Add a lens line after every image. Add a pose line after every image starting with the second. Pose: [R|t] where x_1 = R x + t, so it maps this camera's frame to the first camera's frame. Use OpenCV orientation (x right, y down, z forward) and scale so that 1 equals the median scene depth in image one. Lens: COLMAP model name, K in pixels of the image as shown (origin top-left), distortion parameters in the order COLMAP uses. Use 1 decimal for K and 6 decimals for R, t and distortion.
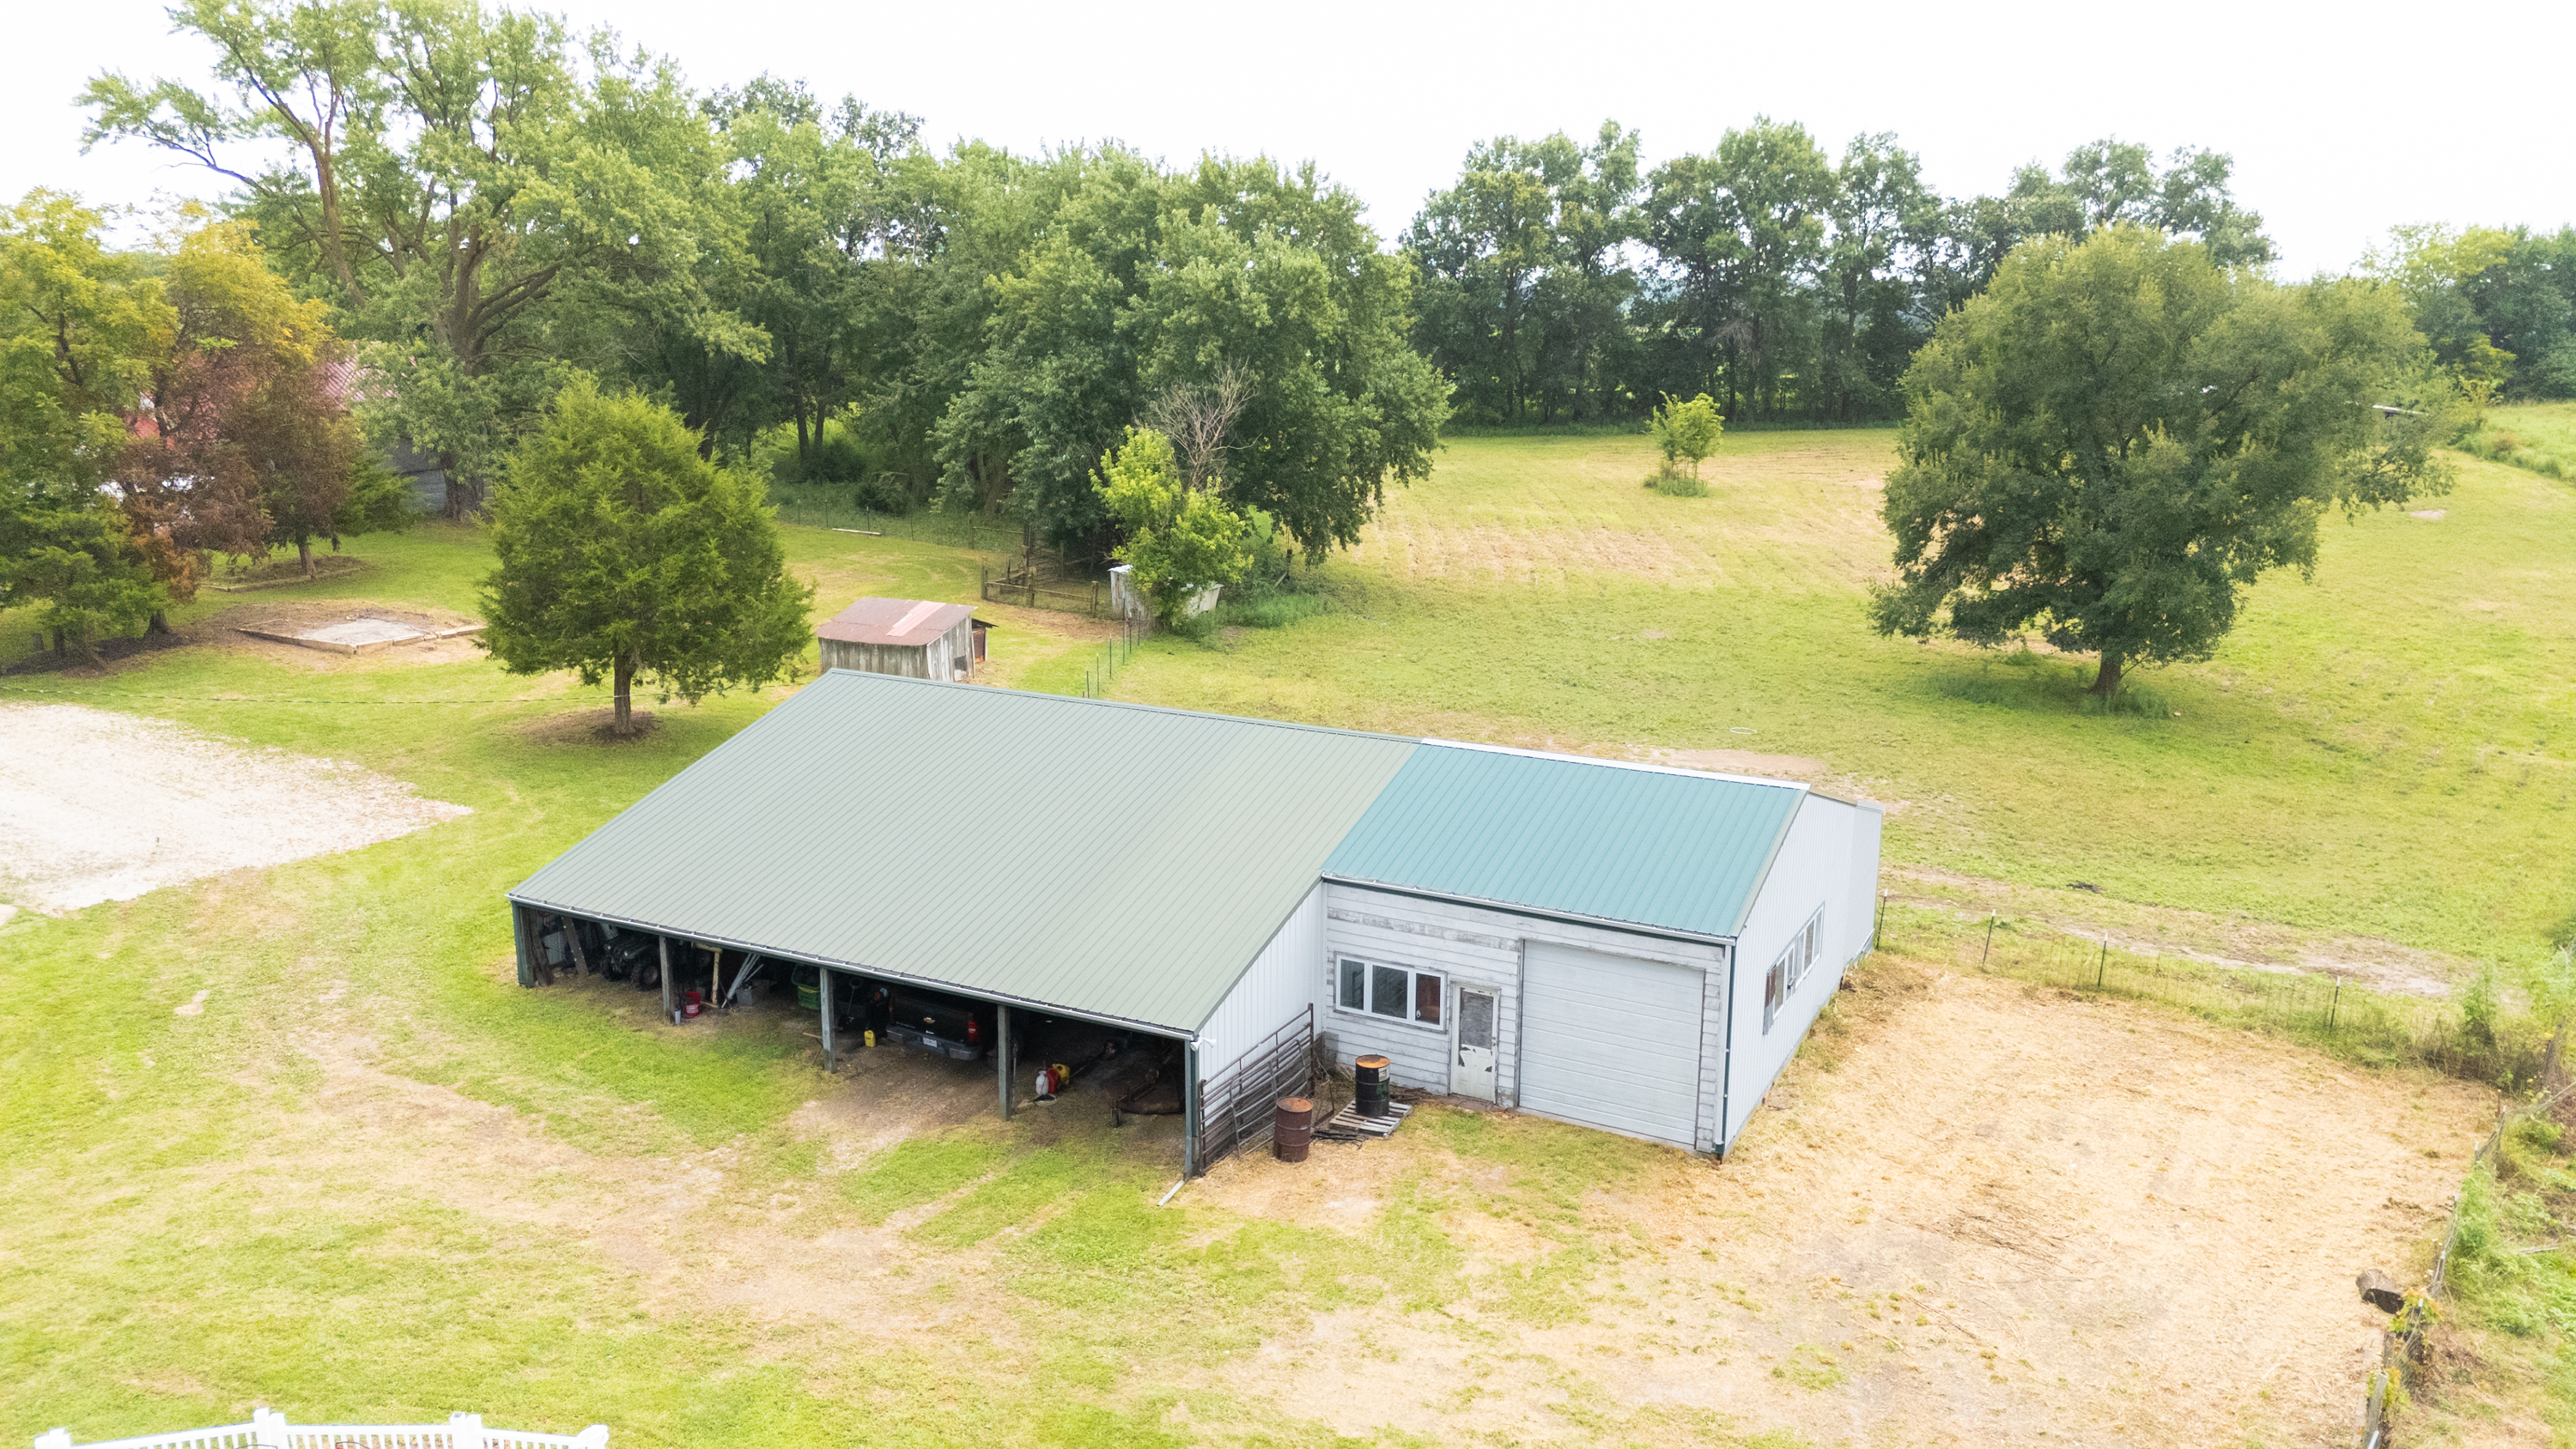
lens RADIAL K [[1897.0, 0, 1288.0], [0, 1897.0, 724.5], [0, 0, 1]] dist [0.072567, -0.075394]
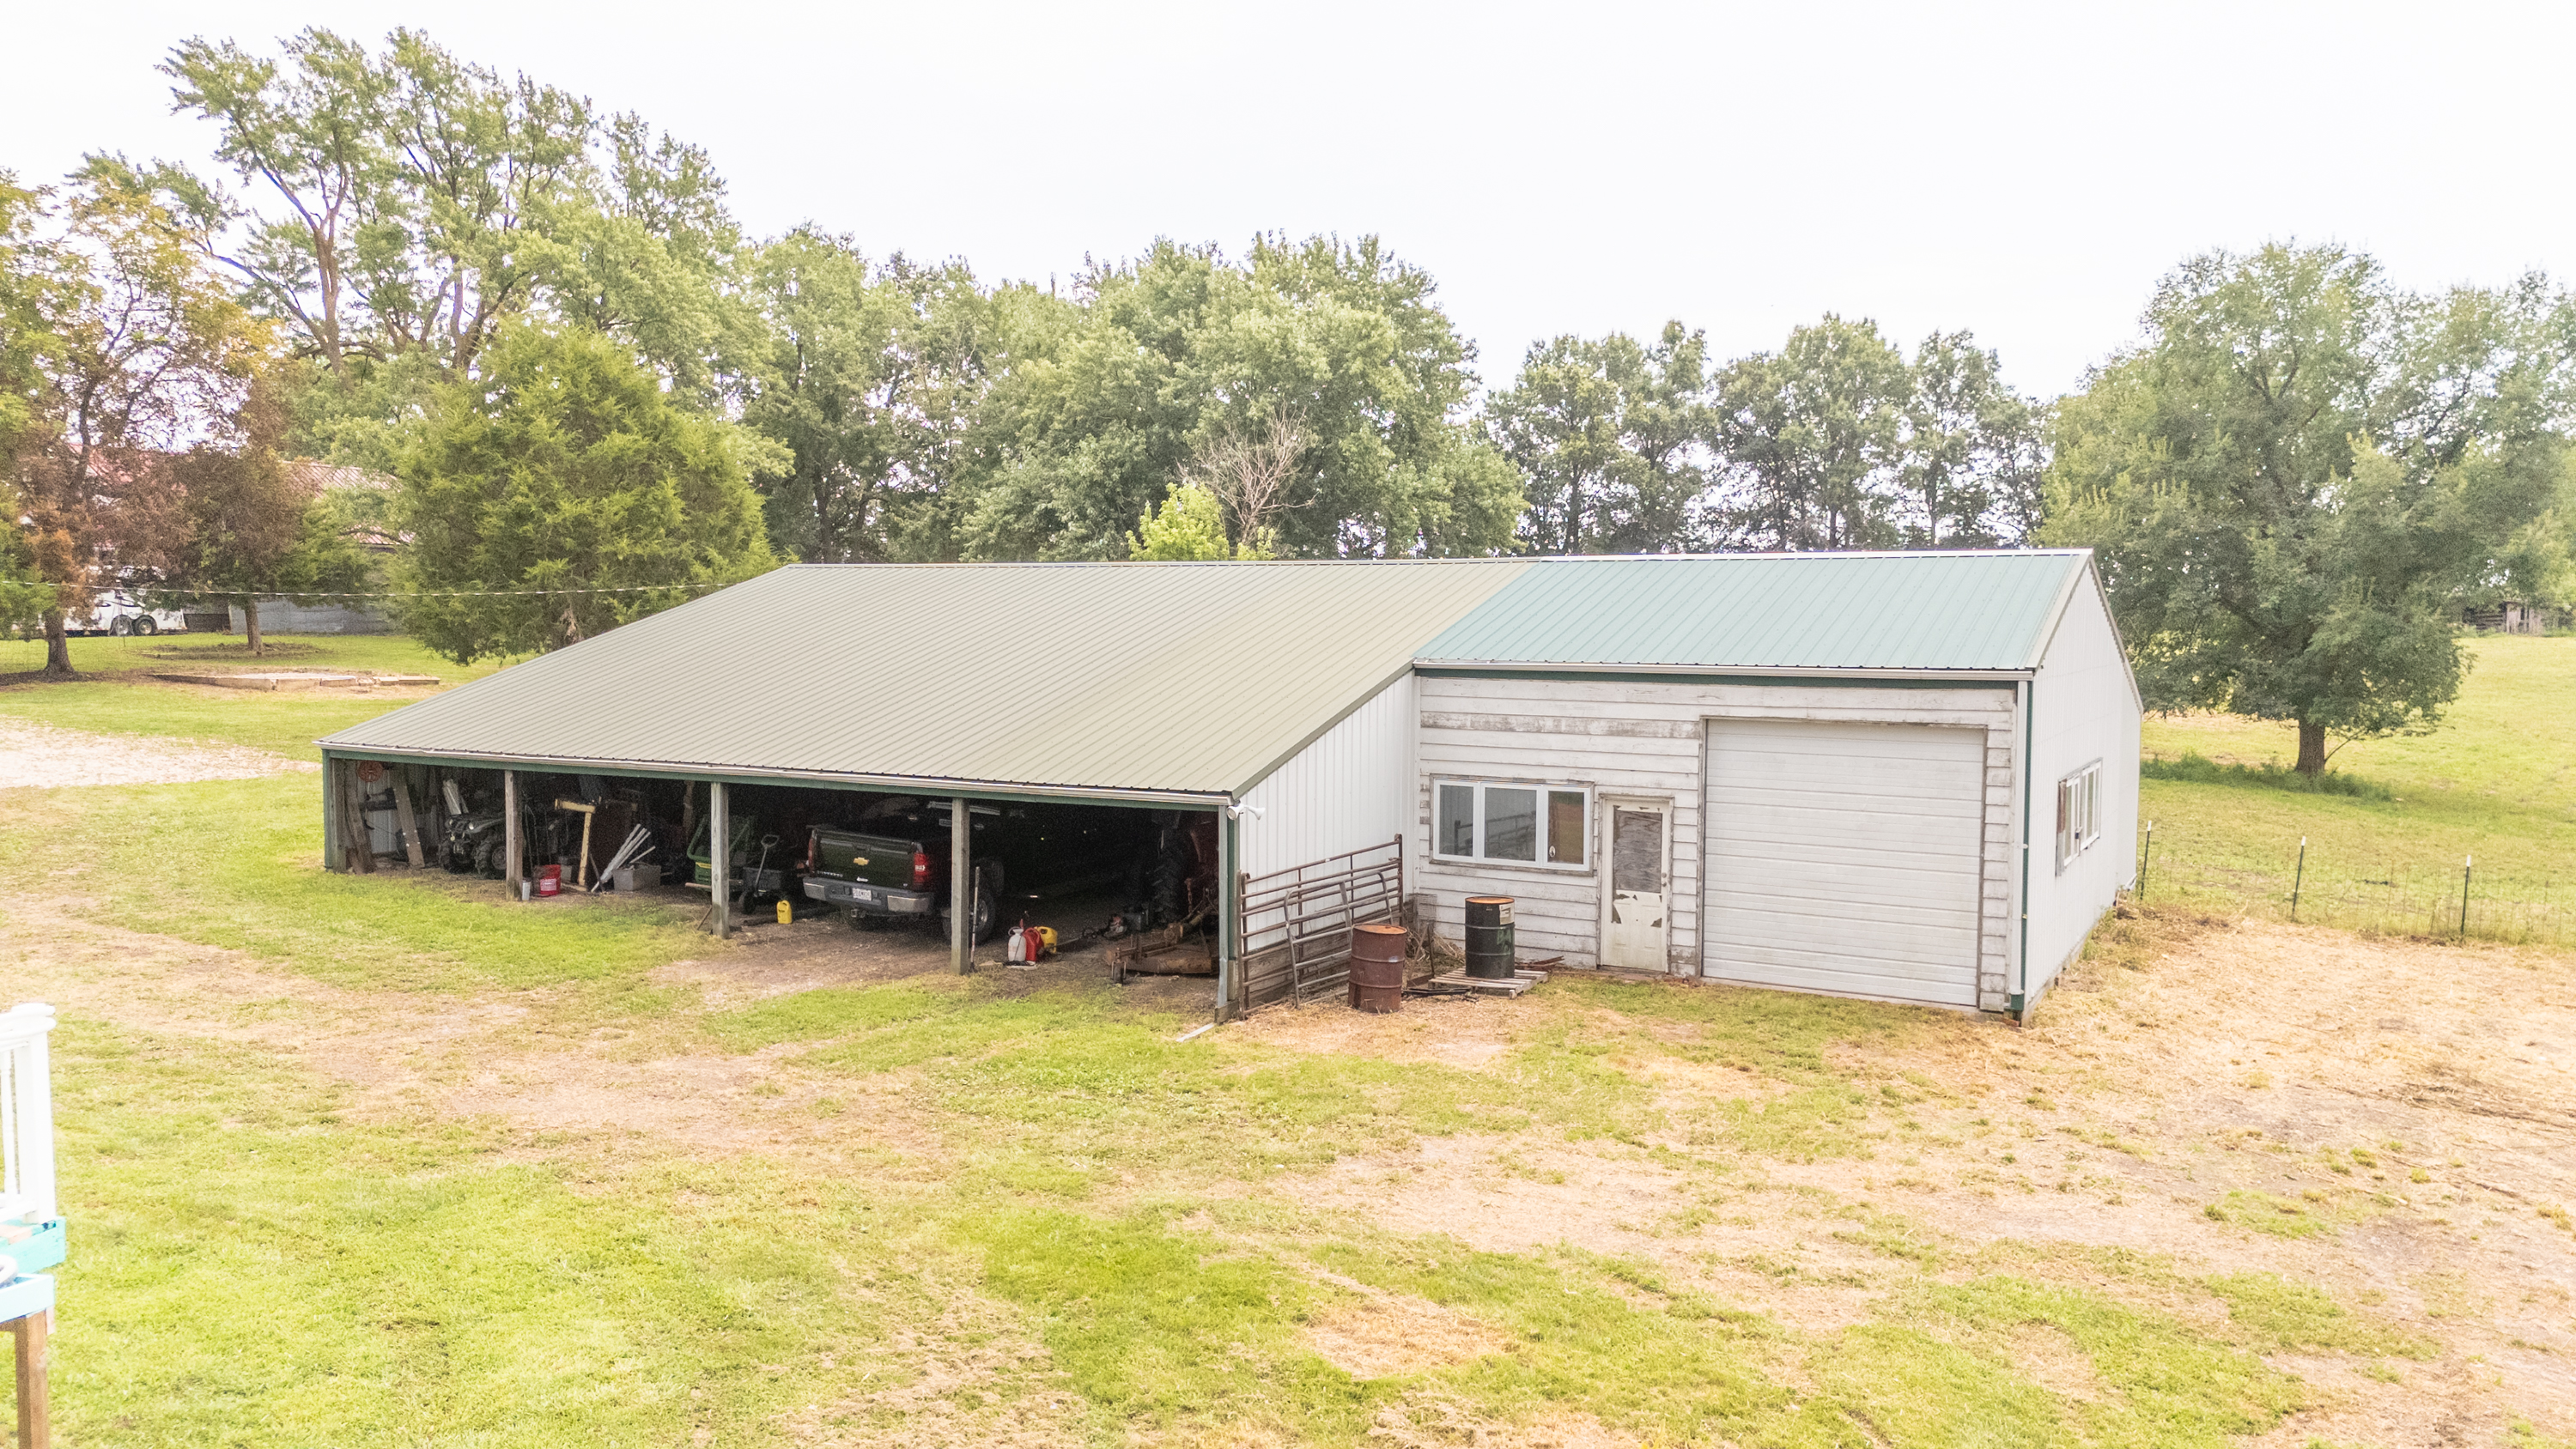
lens RADIAL K [[1897.0, 0, 1288.0], [0, 1897.0, 724.5], [0, 0, 1]] dist [0.072567, -0.075394]
pose [[0.999642, 0.001197, -0.026711, -0.009282], [-0.005642, 0.985946, -0.166969, 0.198536], [0.026136, 0.167060, 0.985600, 0.262896]]
